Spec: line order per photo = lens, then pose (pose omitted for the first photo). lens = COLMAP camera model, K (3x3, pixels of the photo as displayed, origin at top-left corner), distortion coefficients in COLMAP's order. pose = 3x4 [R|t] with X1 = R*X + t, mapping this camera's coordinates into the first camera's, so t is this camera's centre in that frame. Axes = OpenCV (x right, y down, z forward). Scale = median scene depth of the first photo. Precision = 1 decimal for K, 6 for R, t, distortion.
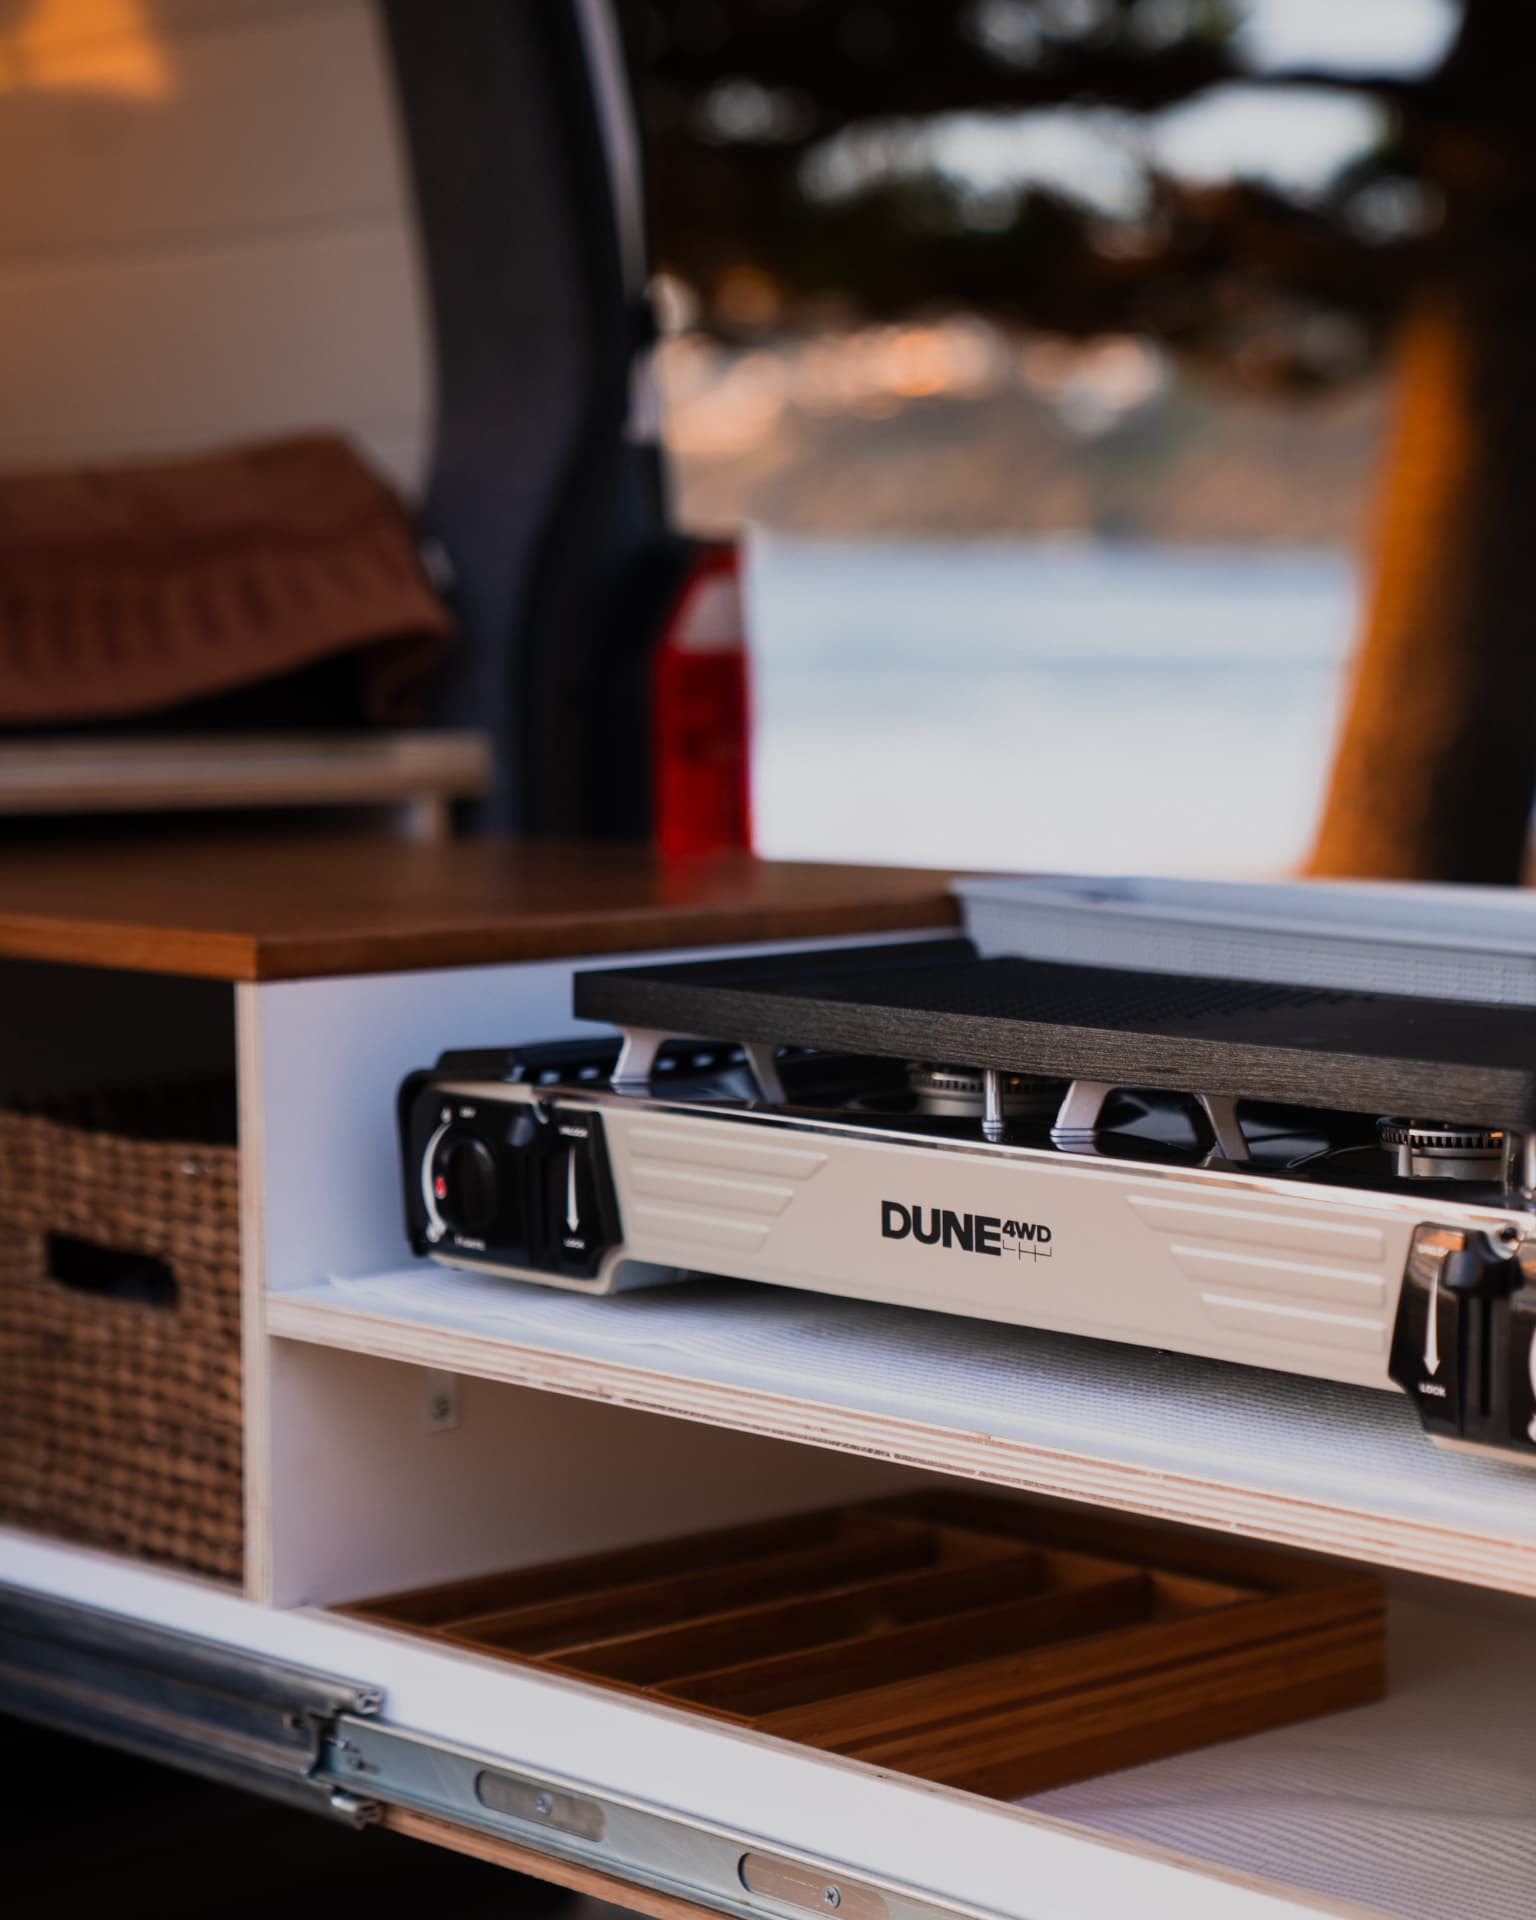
lens RADIAL K [[4459.5, 0, 752.7], [0, 4459.5, 957.2], [0, 0, 1]] dist [0.195517, 0.000000]
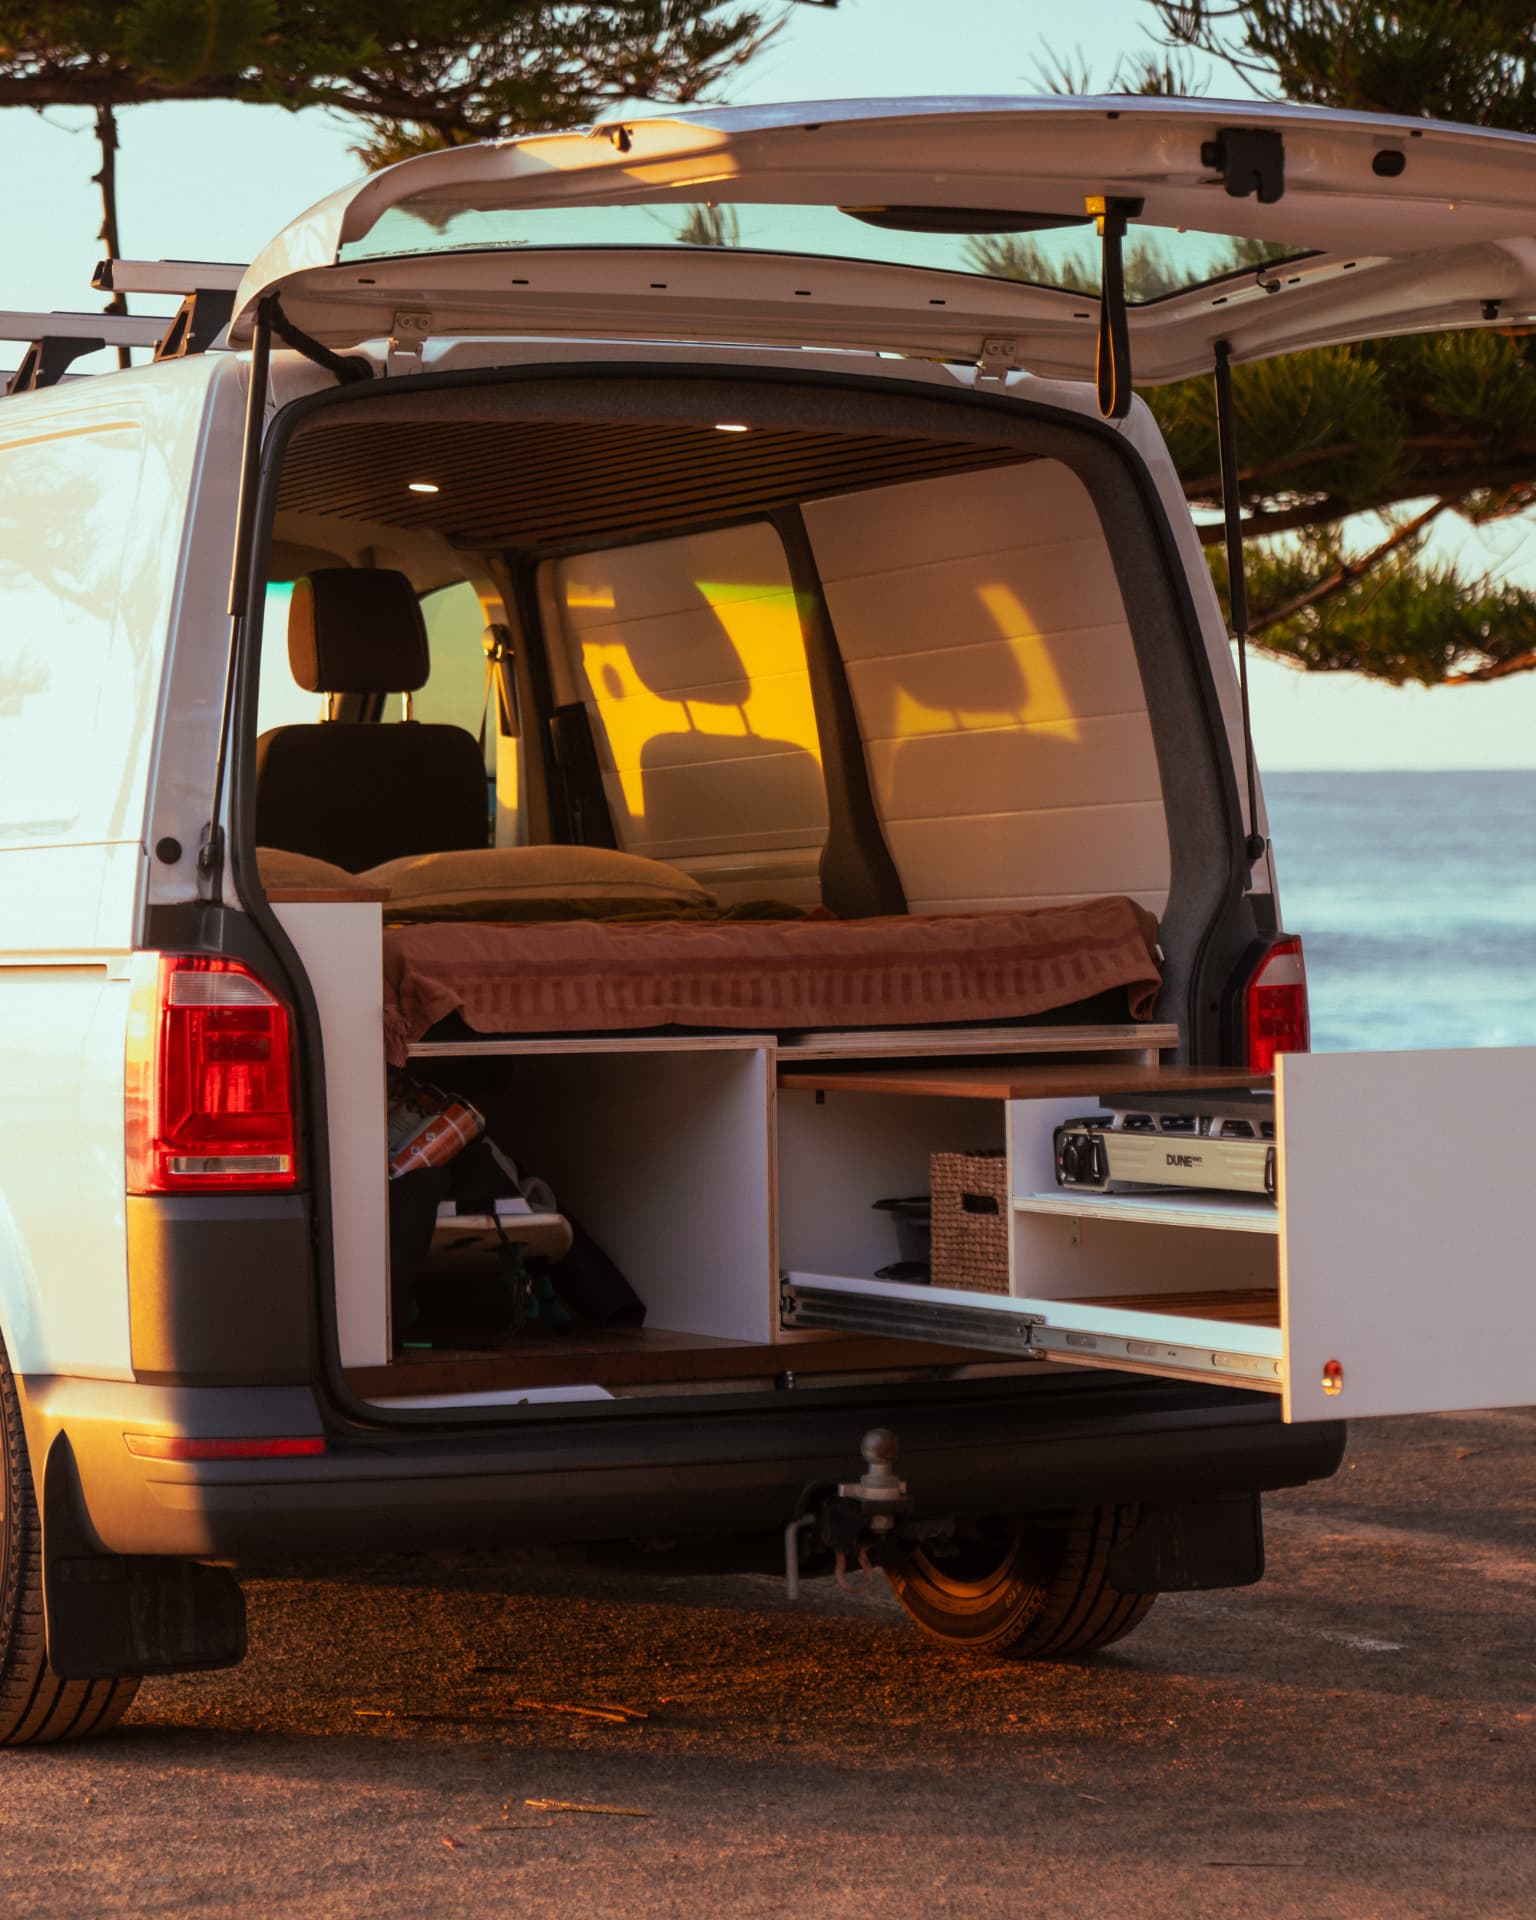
lens RADIAL K [[4740.3, 0, 757.2], [0, 4740.3, 973.2], [0, 0, 1]] dist [0.200624, 0.000000]
pose [[0.962691, -0.012334, -0.270323, 0.637805], [-0.004671, 0.998054, -0.062174, 0.128059], [0.270564, 0.061117, 0.960760, -2.330312]]
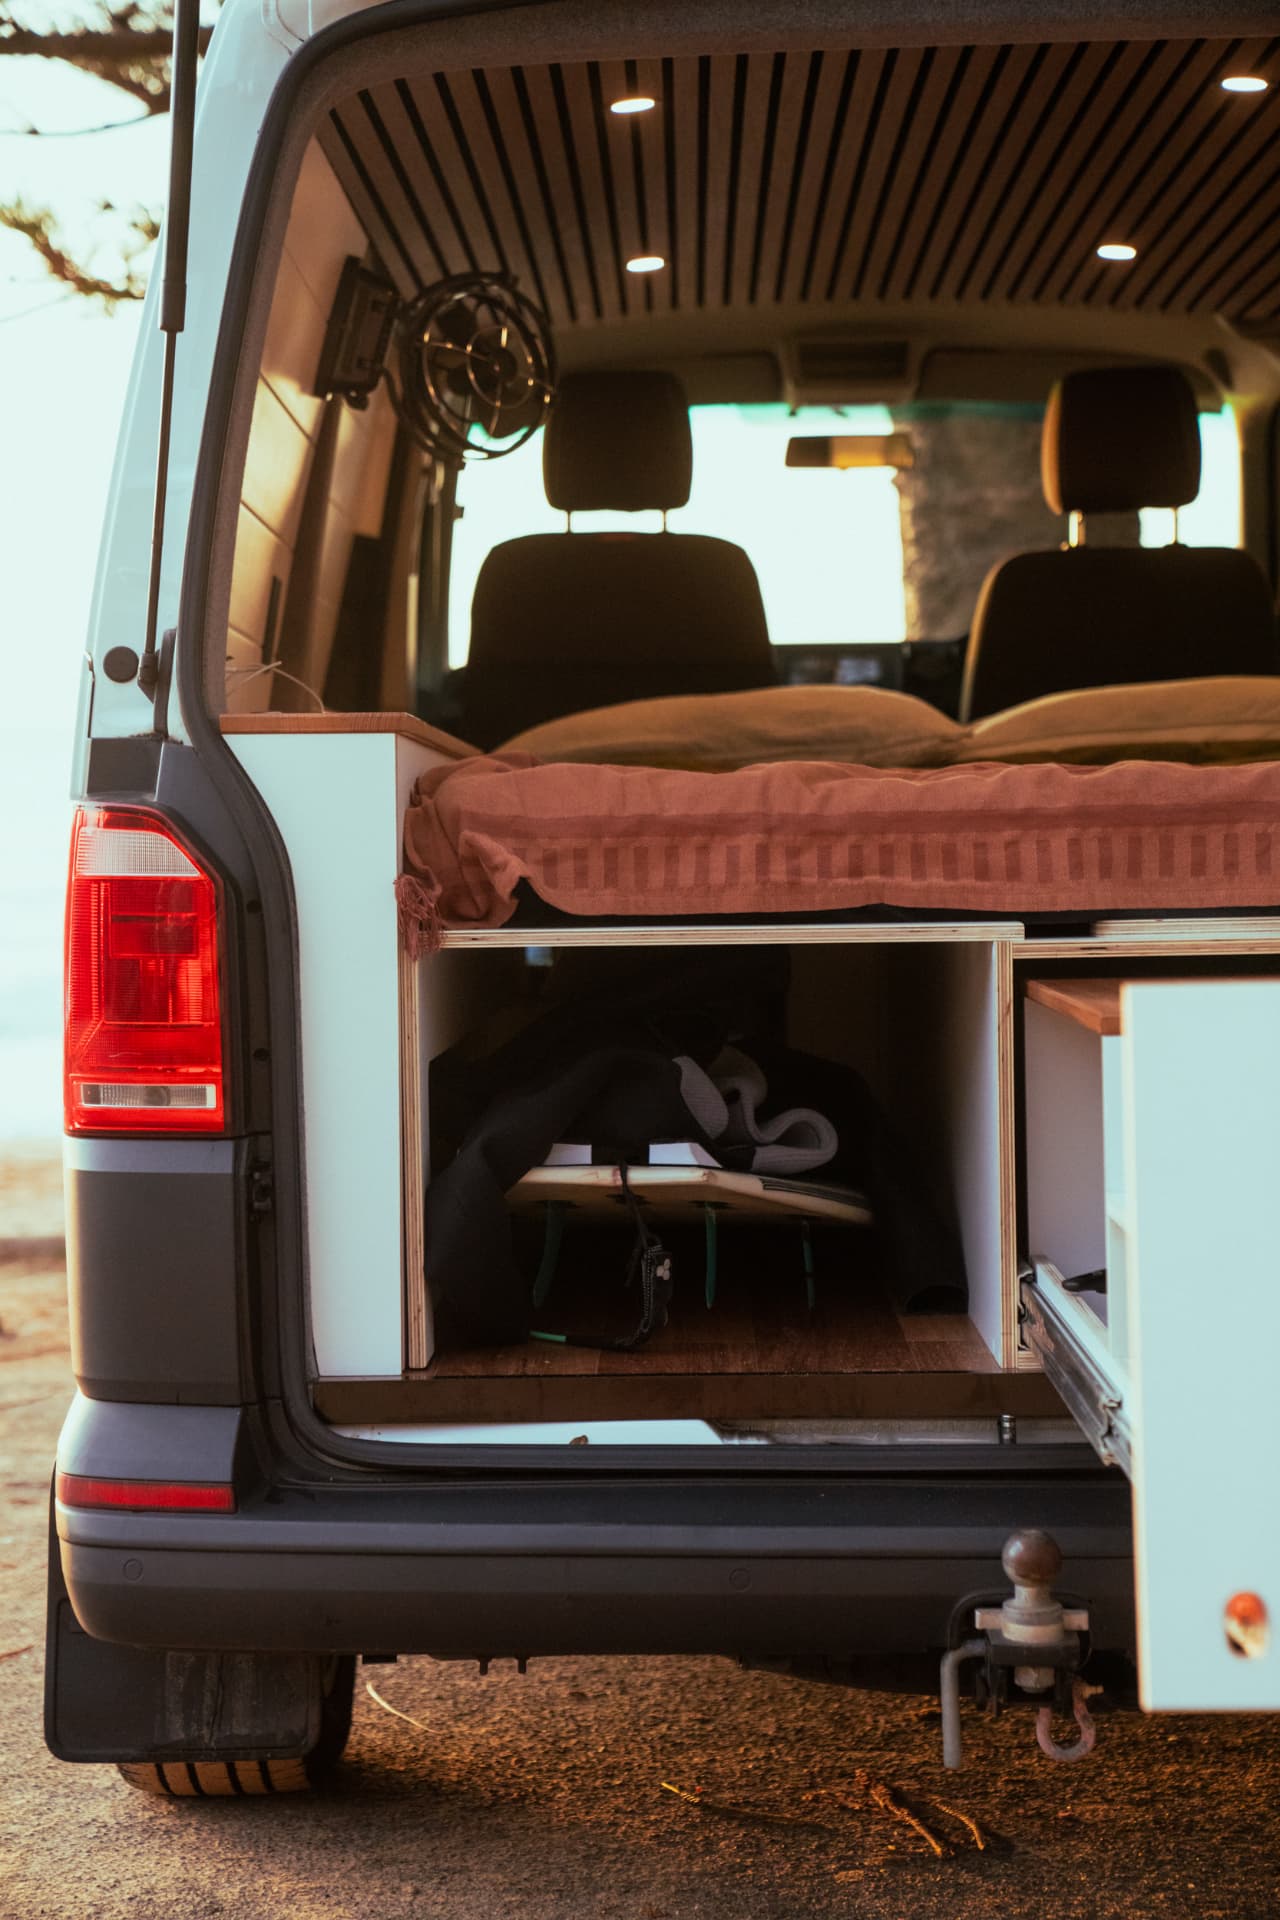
lens RADIAL K [[3550.3, 0, 653.2], [0, 3550.3, 965.5], [0, 0, 1]] dist [0.324566, 0.000000]
pose [[0.733969, 0.010293, -0.679105, 0.811835], [-0.032152, 0.999291, -0.019603, 0.011283], [0.678422, 0.036223, 0.733779, -0.271261]]
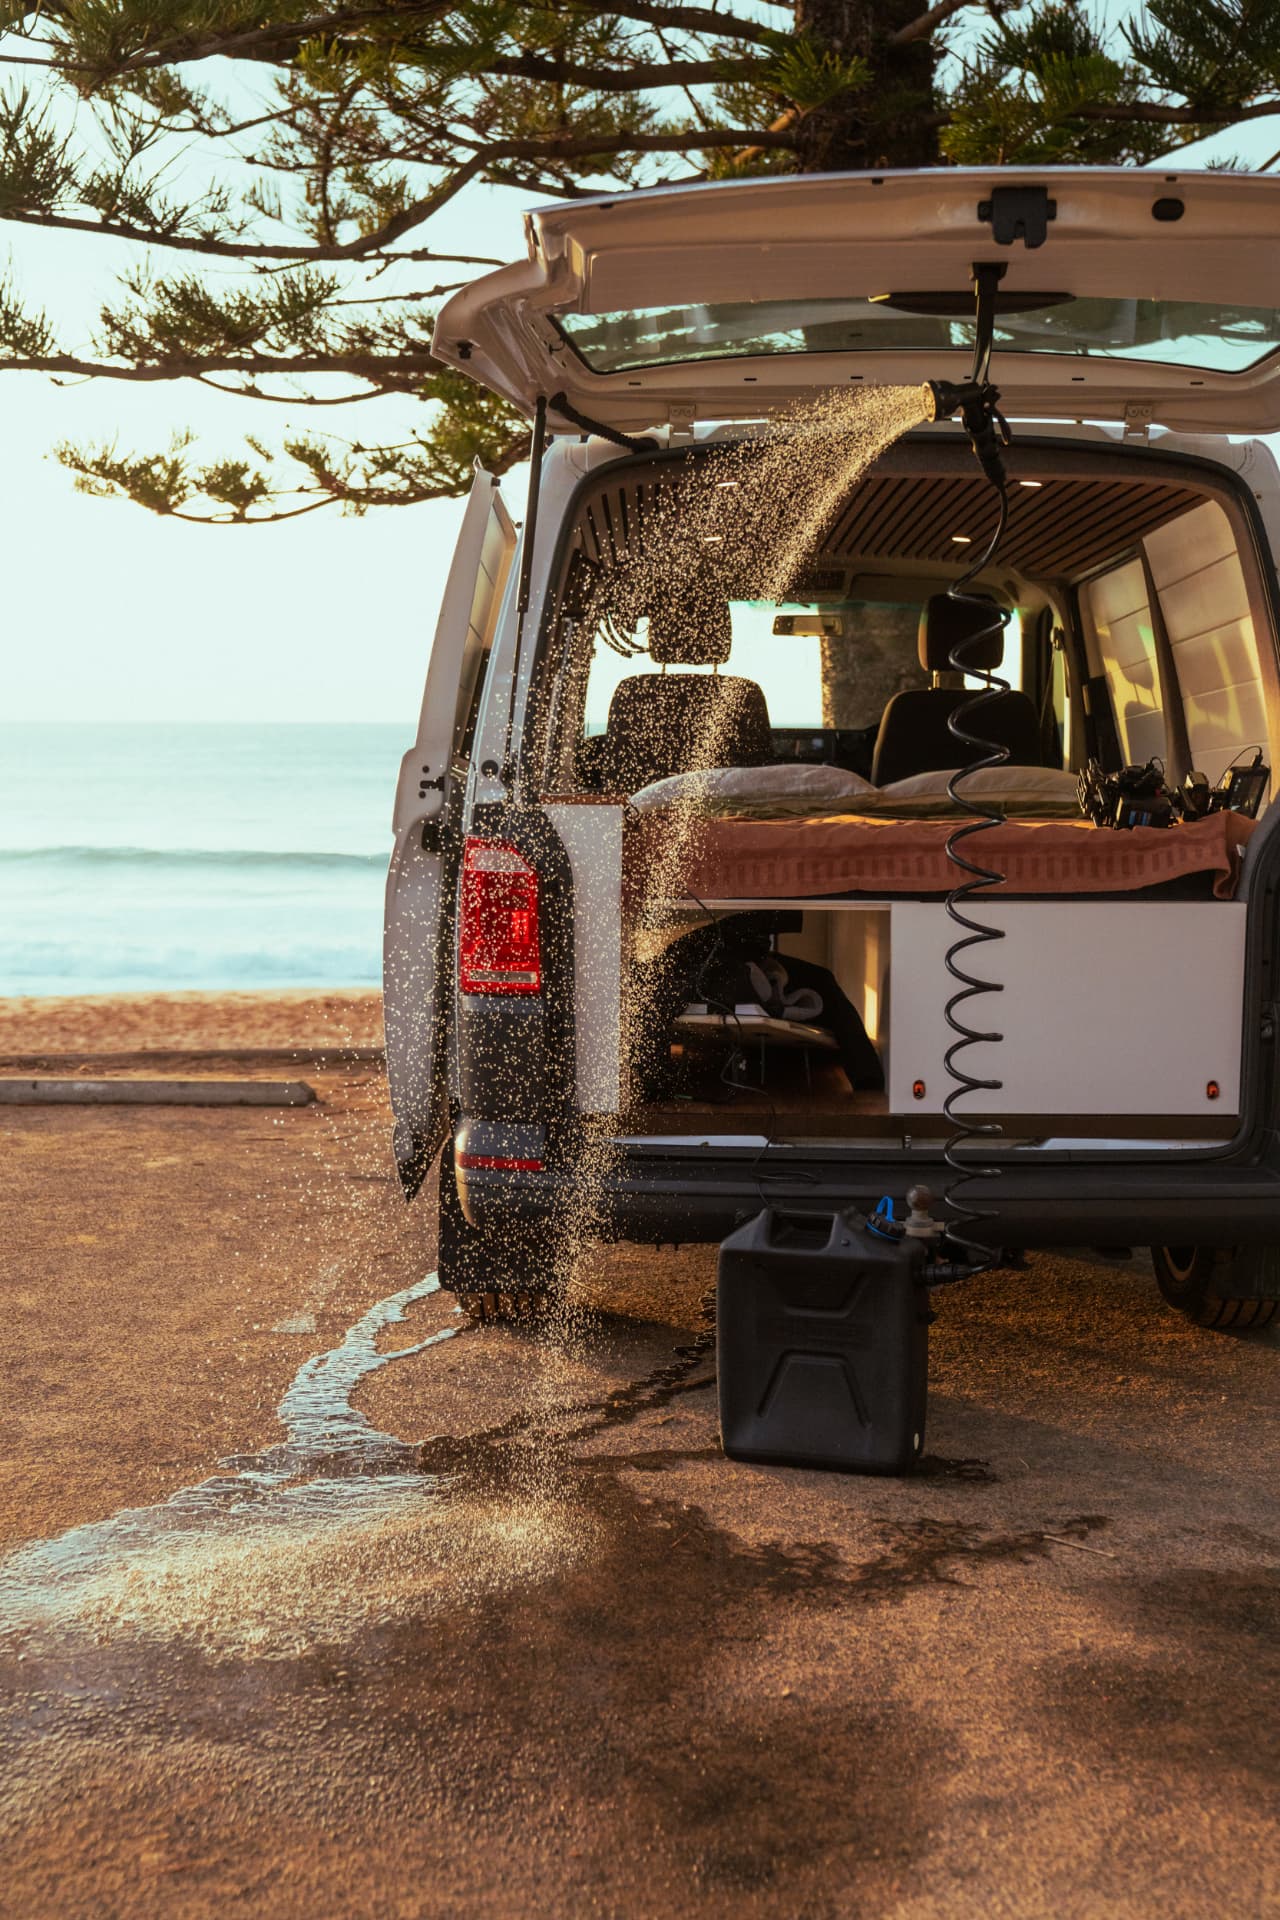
lens RADIAL K [[2274.2, 0, 639.1], [0, 2274.2, 974.7], [0, 0, 1]] dist [0.025273, 0.000000]
pose [[0.735329, 0.050615, -0.675818, 1.154671], [-0.053841, 0.998418, 0.016195, 0.001390], [0.675569, 0.024478, 0.736891, -0.828169]]
